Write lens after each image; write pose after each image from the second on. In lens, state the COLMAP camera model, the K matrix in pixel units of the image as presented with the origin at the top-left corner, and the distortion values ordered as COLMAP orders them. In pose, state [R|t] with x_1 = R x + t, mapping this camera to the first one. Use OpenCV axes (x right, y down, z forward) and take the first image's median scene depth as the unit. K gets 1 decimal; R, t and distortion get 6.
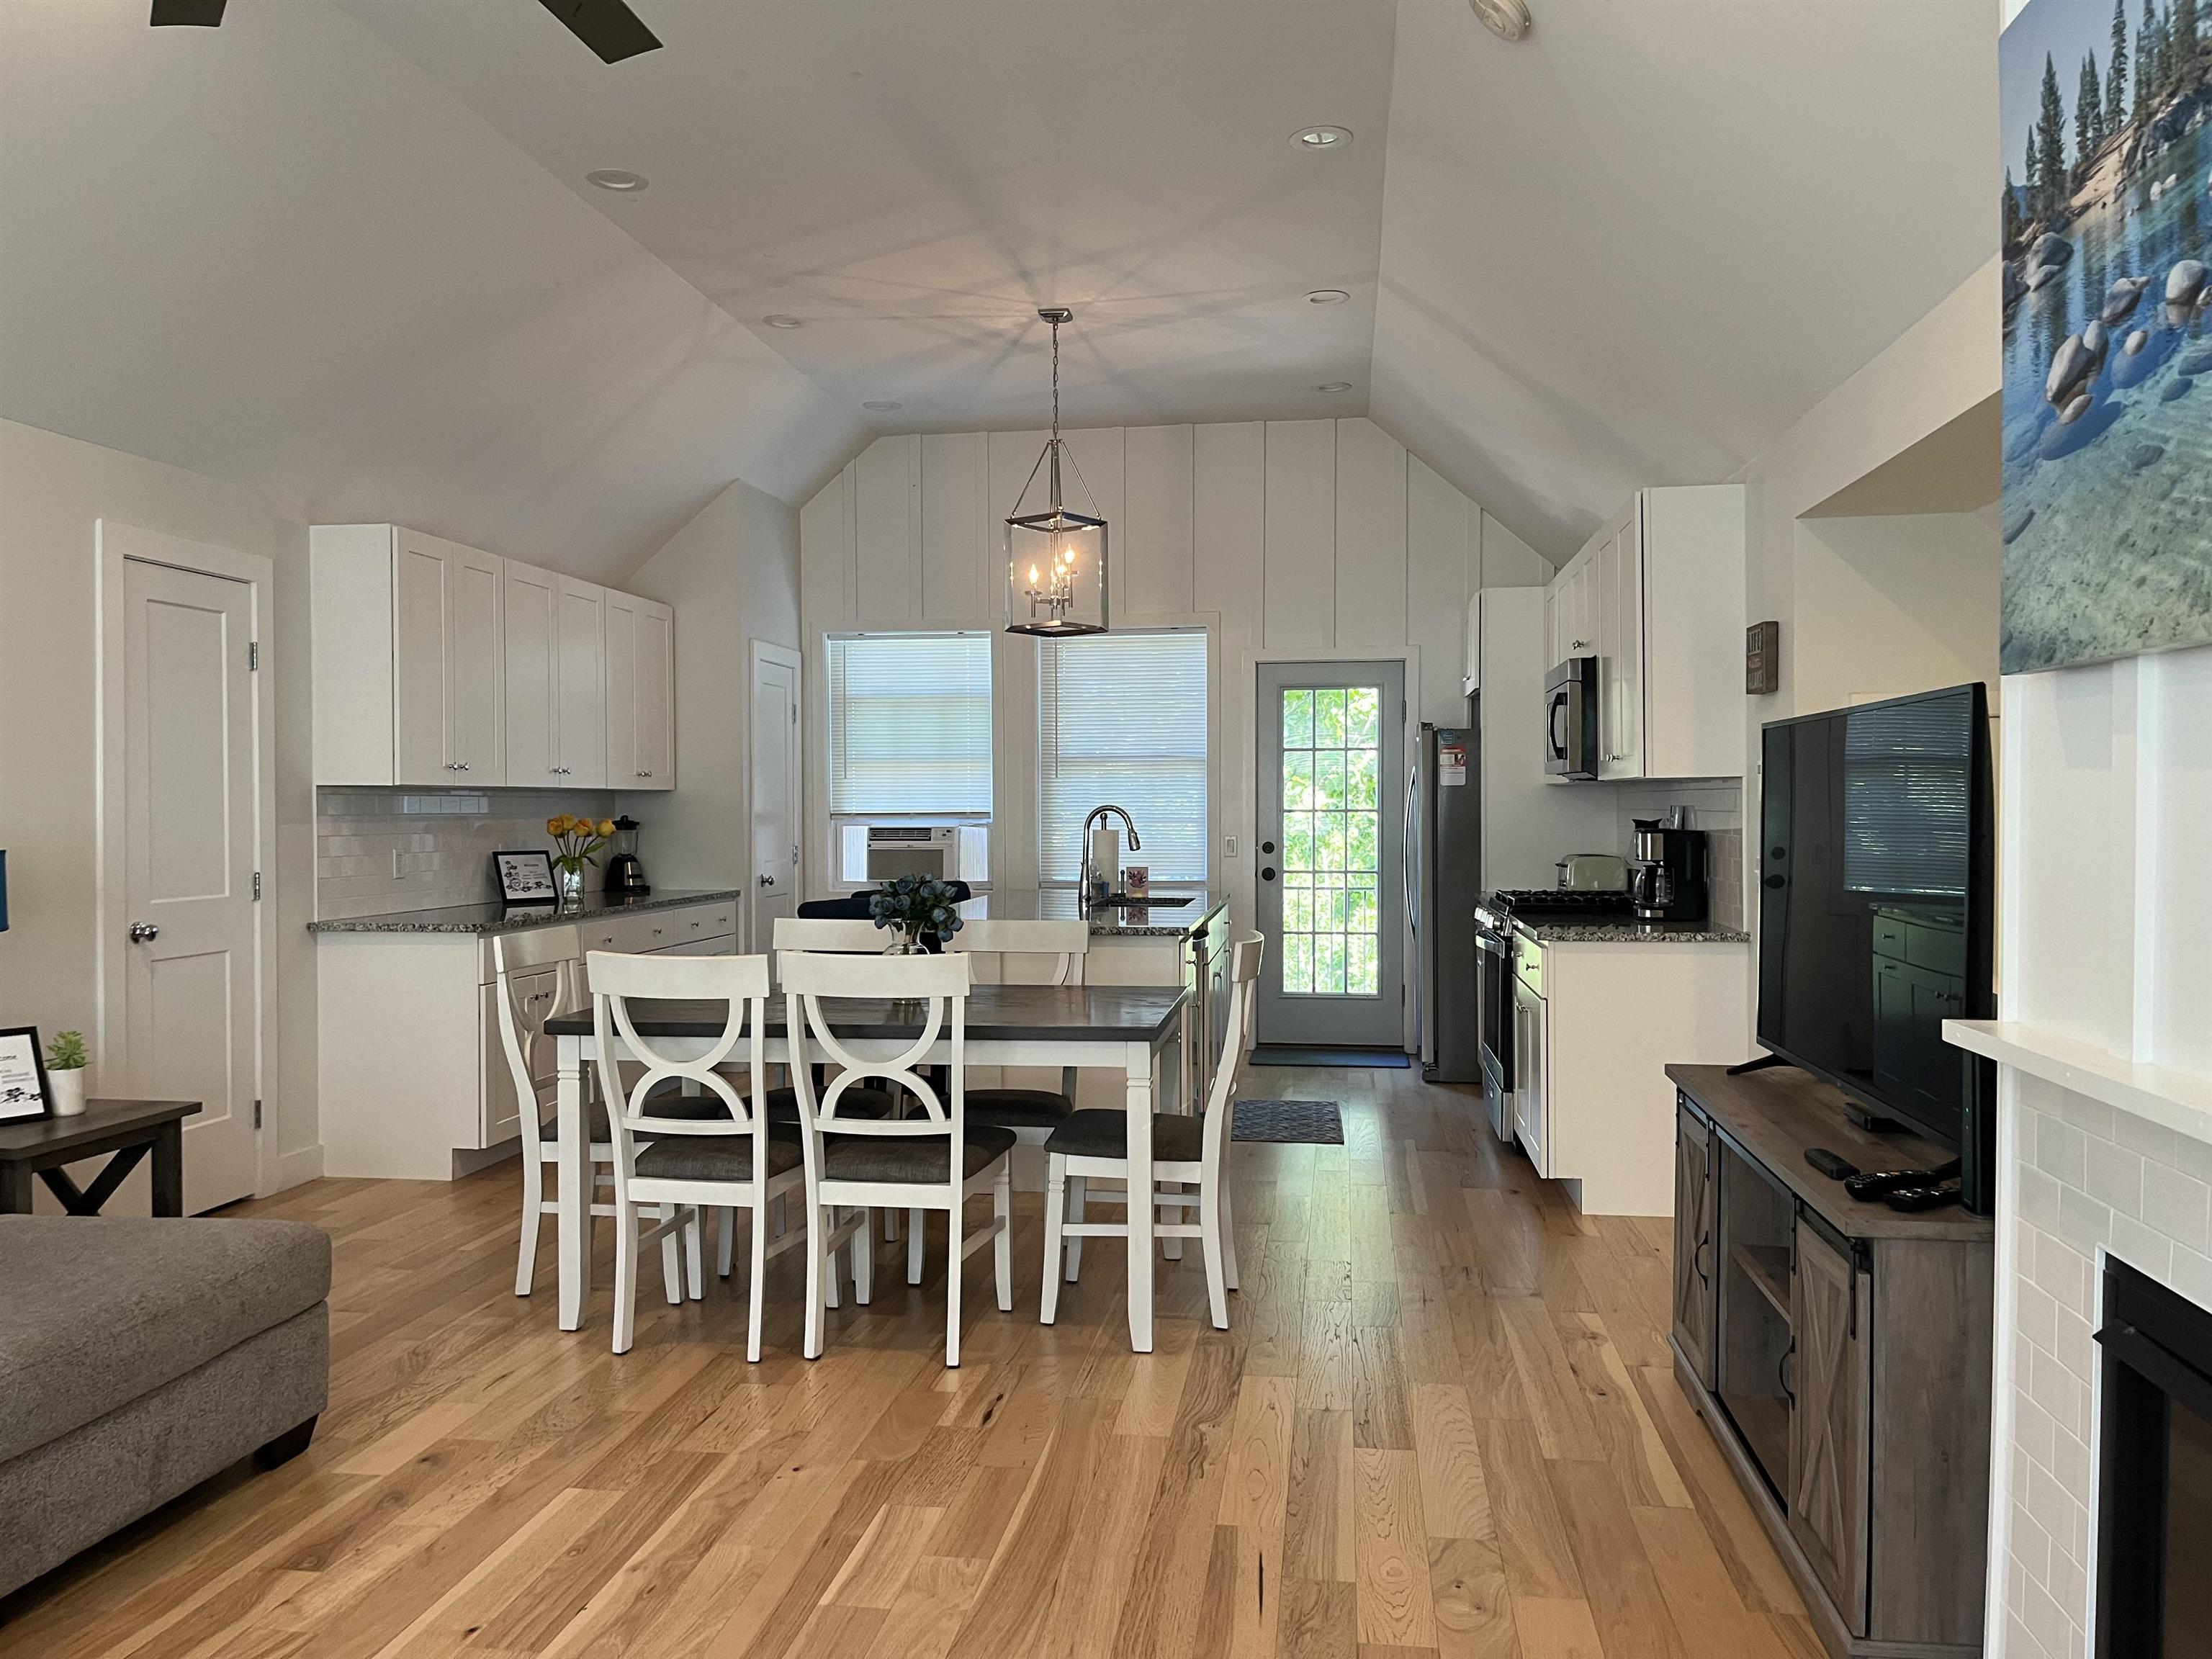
lens RADIAL K [[1678.8, 0, 1096.4], [0, 1678.8, 825.7], [0, 0, 1]] dist [0.065906, -0.086662]
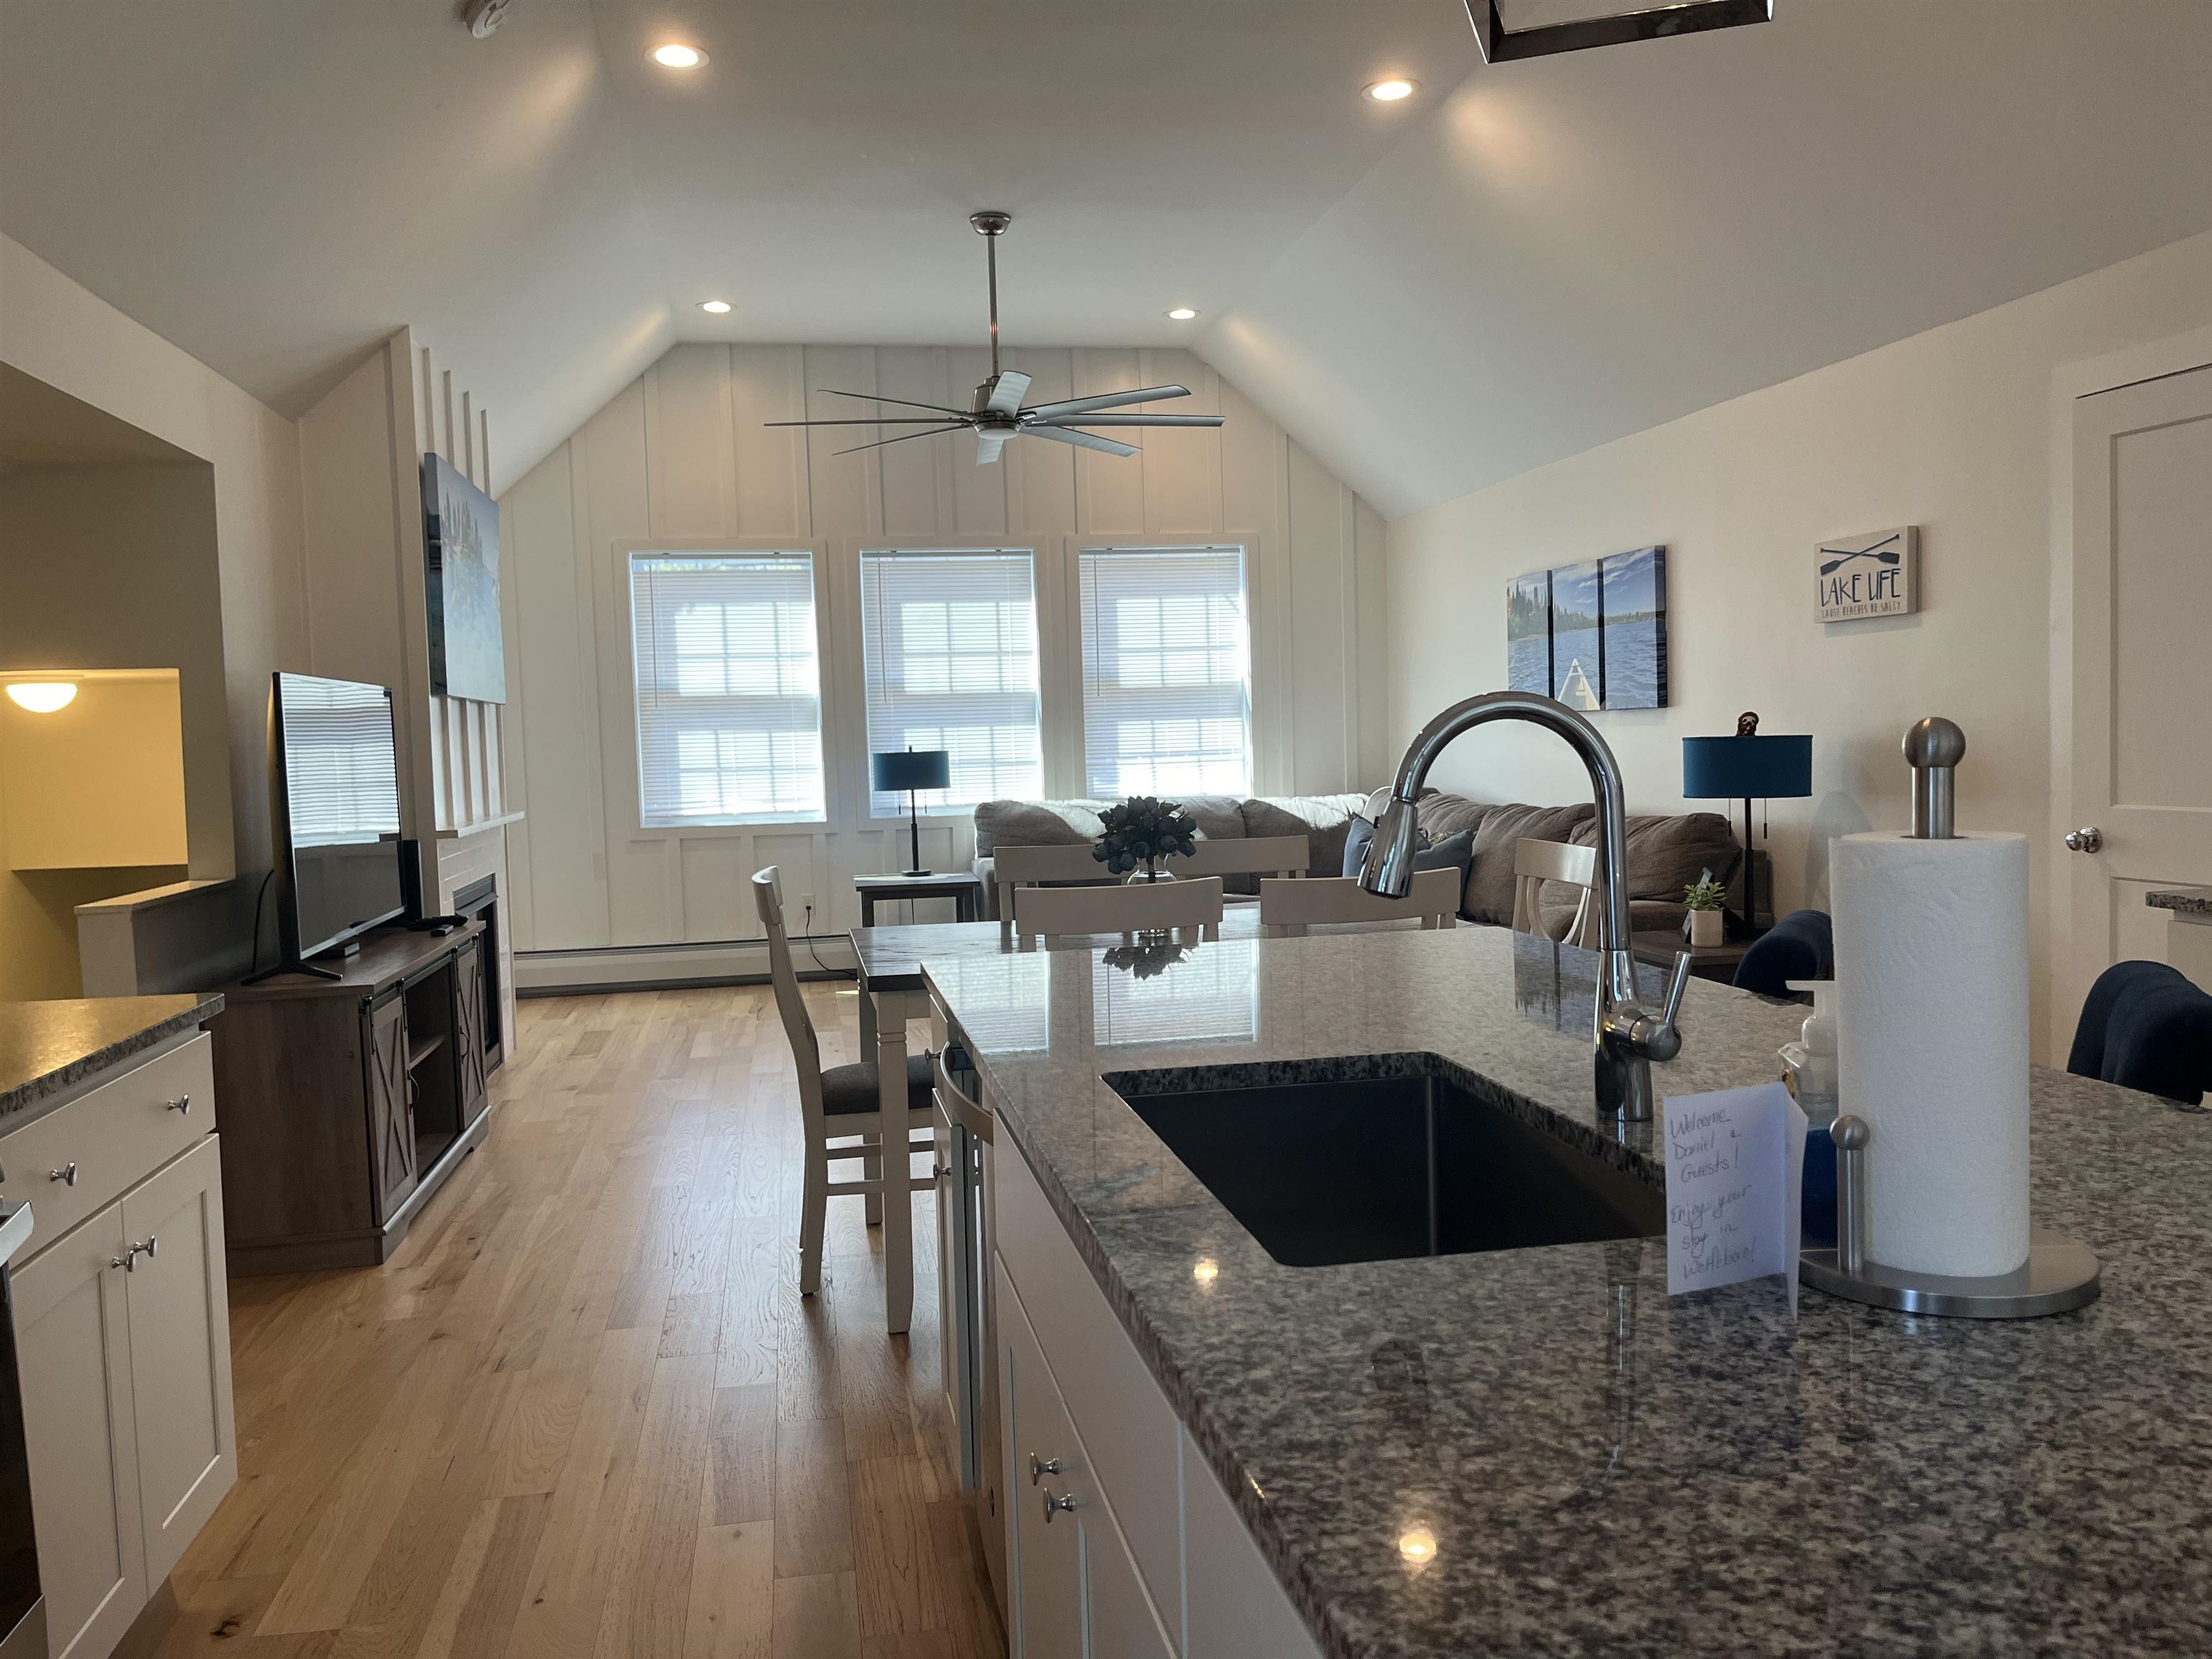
lens RADIAL K [[1678.8, 0, 1096.4], [0, 1678.8, 830.4], [0, 0, 1]] dist [0.065906, -0.086662]
pose [[-0.946591, 0.049280, -0.318650, 0.246592], [0.027807, 0.997046, 0.071593, -0.021644], [0.321237, 0.058909, -0.945165, 2.228526]]
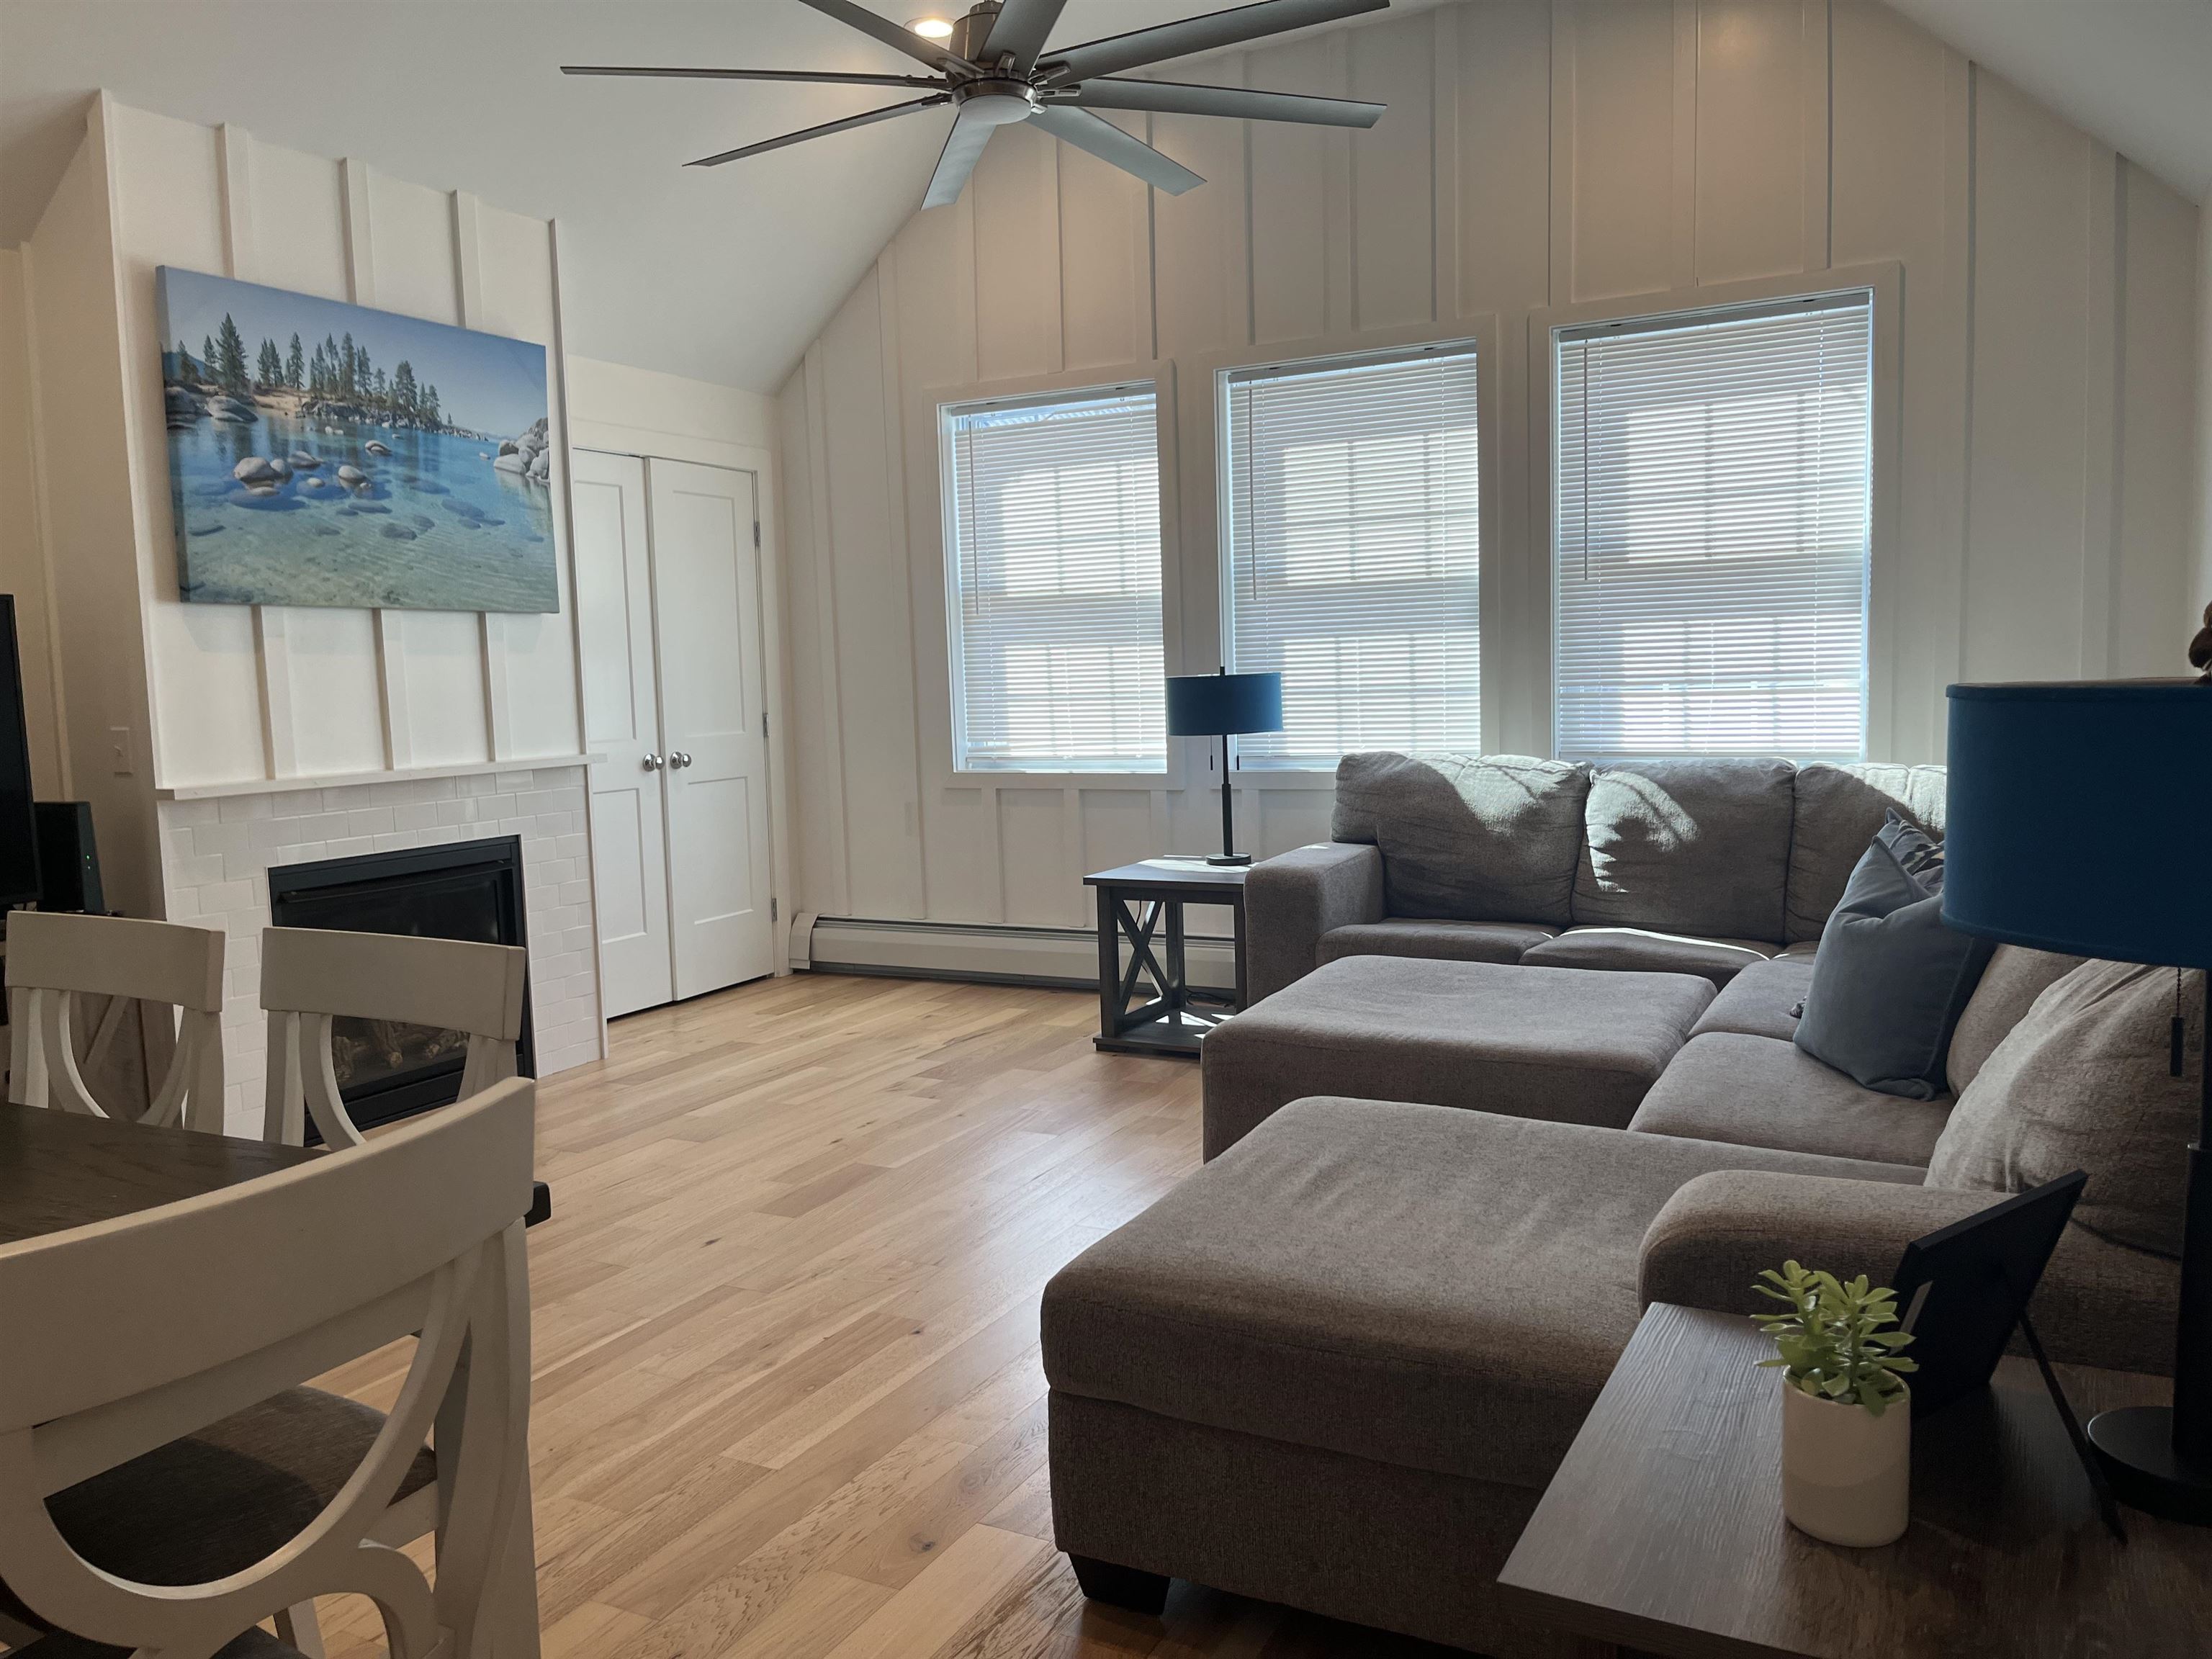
lens RADIAL K [[1678.8, 0, 1104.0], [0, 1678.8, 832.3], [0, 0, 1]] dist [0.065906, -0.086662]
pose [[-0.942980, -0.000578, 0.332848, -0.632608], [0.037933, 0.993297, 0.109191, -0.000665], [-0.330680, 0.115591, -0.936637, 1.448818]]
